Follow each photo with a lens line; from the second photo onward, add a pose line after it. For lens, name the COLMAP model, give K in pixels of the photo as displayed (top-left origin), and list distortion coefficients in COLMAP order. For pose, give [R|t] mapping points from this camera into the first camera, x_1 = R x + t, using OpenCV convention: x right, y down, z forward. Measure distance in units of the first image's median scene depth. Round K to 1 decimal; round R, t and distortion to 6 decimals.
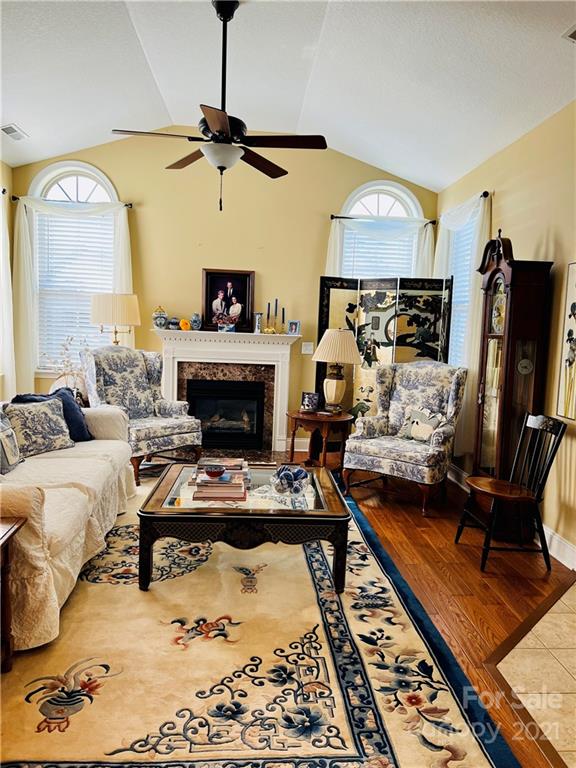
lens RADIAL K [[575.5, 0, 287.2], [0, 575.5, 383.9], [0, 0, 1]] dist [0.057483, -0.060174]
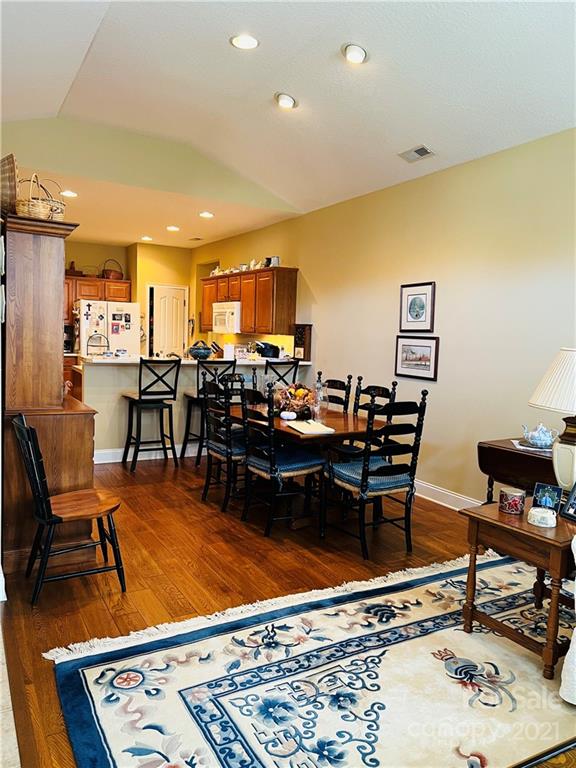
lens RADIAL K [[575.5, 0, 285.3], [0, 575.5, 386.3], [0, 0, 1]] dist [0.057483, -0.060174]
pose [[-0.903505, -0.037753, -0.426912, 0.191491], [-0.118662, 0.979207, 0.164538, -0.067869], [0.411824, 0.199319, -0.889198, 0.723016]]
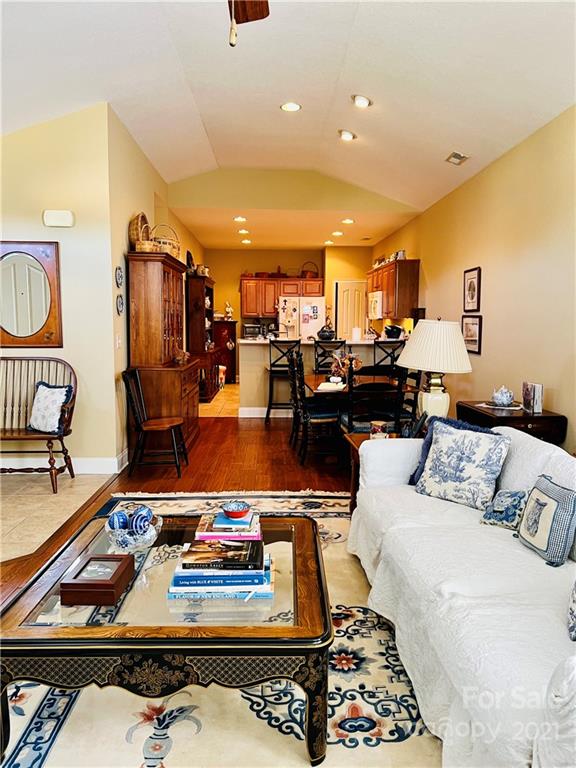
lens RADIAL K [[575.5, 0, 292.7], [0, 575.5, 377.7], [0, 0, 1]] dist [0.057483, -0.060174]
pose [[-0.998045, -0.053035, 0.033070, -0.136308], [-0.045151, 0.977664, 0.205268, -0.113998], [-0.043218, 0.203373, -0.978147, 1.070234]]
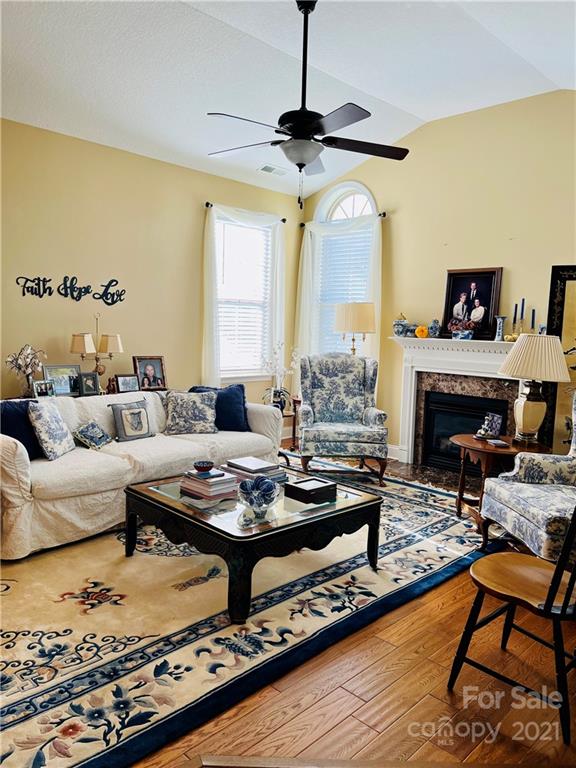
lens RADIAL K [[575.5, 0, 288.6], [0, 575.5, 382.7], [0, 0, 1]] dist [0.057483, -0.060174]
pose [[0.656730, 0.058219, -0.751876, 0.456556], [-0.083115, 0.996530, 0.004566, -0.008054], [0.749532, 0.059493, 0.659289, 0.266852]]
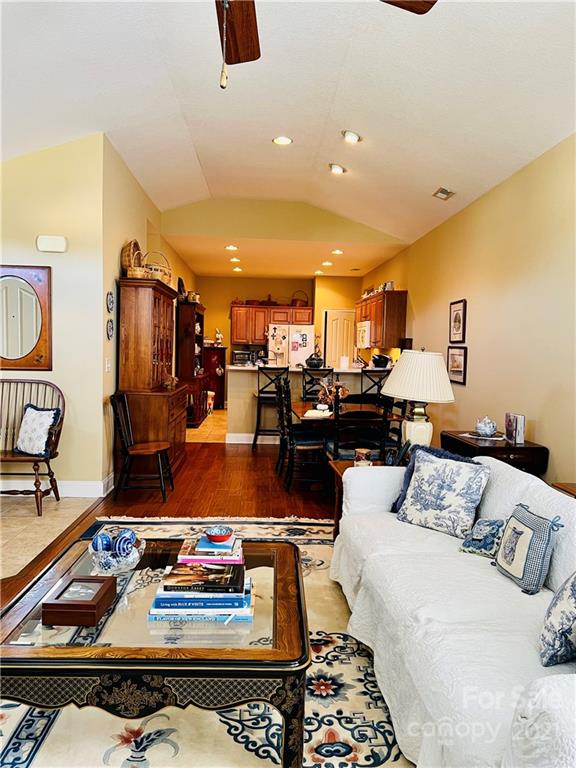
lens RADIAL K [[575.5, 0, 287.7], [0, 575.5, 385.9], [0, 0, 1]] dist [0.057483, -0.060174]
pose [[-0.997207, -0.070248, 0.025357, -0.140670], [-0.064856, 0.982893, 0.172381, -0.115857], [-0.037032, 0.170255, -0.984704, 1.080629]]
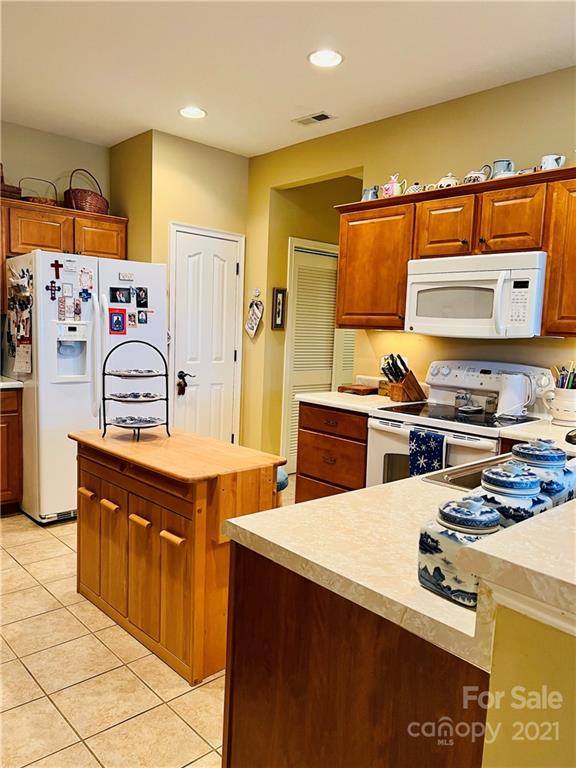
lens RADIAL K [[575.5, 0, 286.6], [0, 575.5, 381.9], [0, 0, 1]] dist [0.057483, -0.060174]
pose [[-0.773252, -0.012412, -0.633978, 0.223736], [-0.132304, 0.980961, 0.142163, 0.057119], [0.620143, 0.193805, -0.760172, -0.411720]]
